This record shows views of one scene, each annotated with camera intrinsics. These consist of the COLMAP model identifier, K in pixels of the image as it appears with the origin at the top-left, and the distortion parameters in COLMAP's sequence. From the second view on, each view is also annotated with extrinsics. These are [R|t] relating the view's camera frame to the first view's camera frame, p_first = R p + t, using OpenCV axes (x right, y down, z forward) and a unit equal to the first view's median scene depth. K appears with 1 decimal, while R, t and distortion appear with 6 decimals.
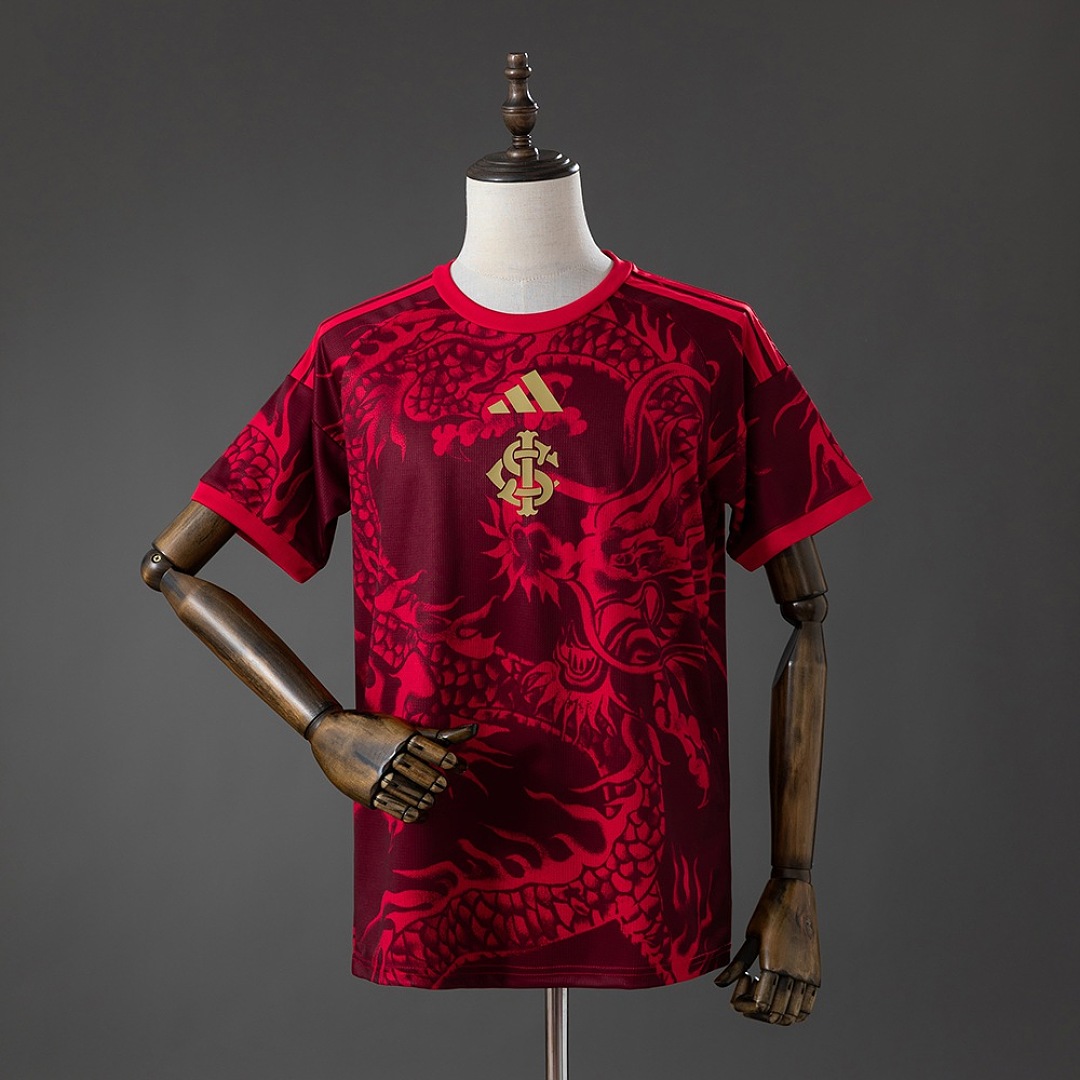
lens RADIAL K [[2848.8, 0, 533.6], [0, 2848.8, 541.7], [0, 0, 1]] dist [0.170651, 0.000000]
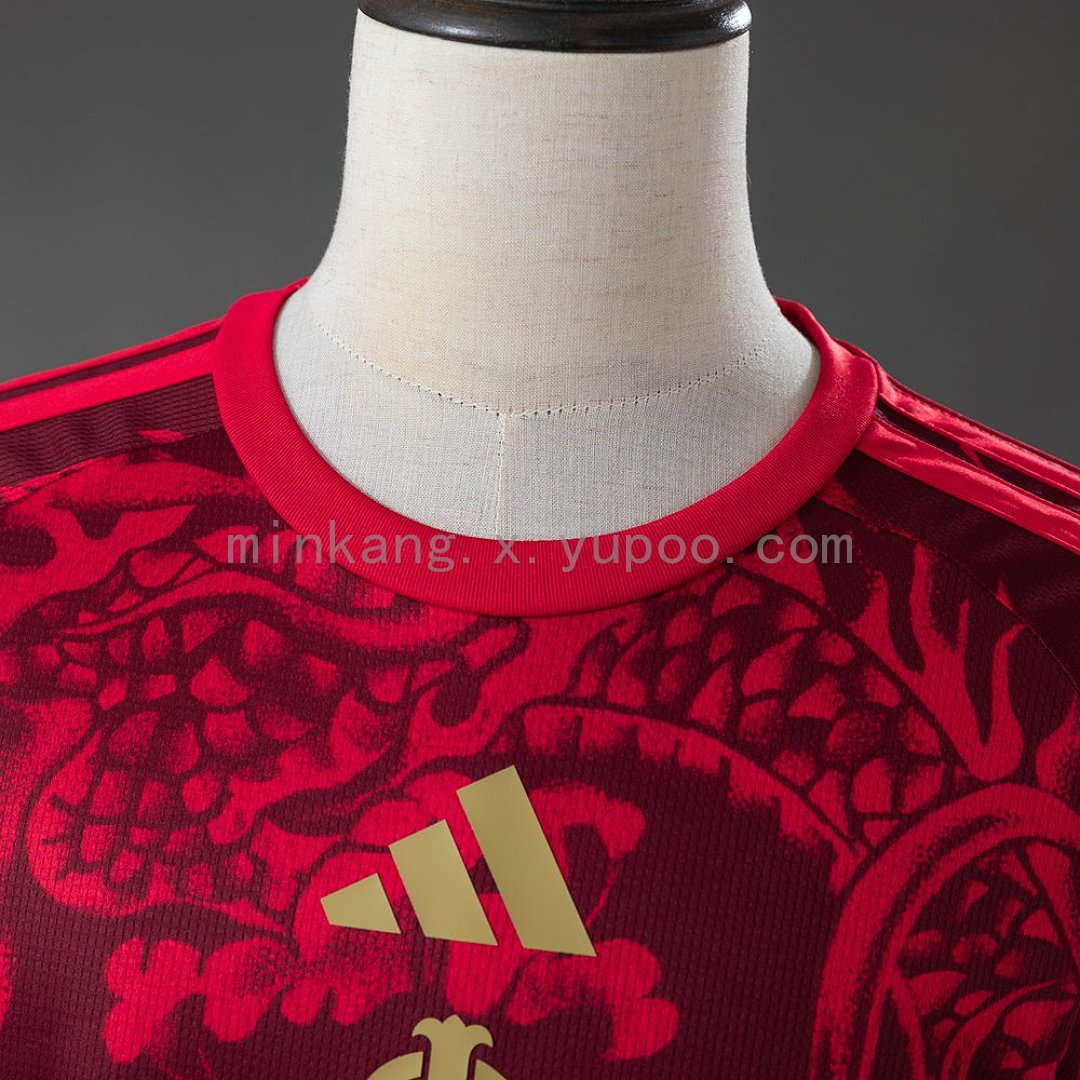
lens RADIAL K [[1717.5, 0, 507.8], [0, 1717.5, 541.9], [0, 0, 1]] dist [-0.012241, 0.000000]
pose [[0.993140, 0.116929, -0.000460, -0.002269], [-0.114906, 0.976671, 0.181410, -0.111365], [0.021661, -0.180113, 0.983407, 0.843513]]
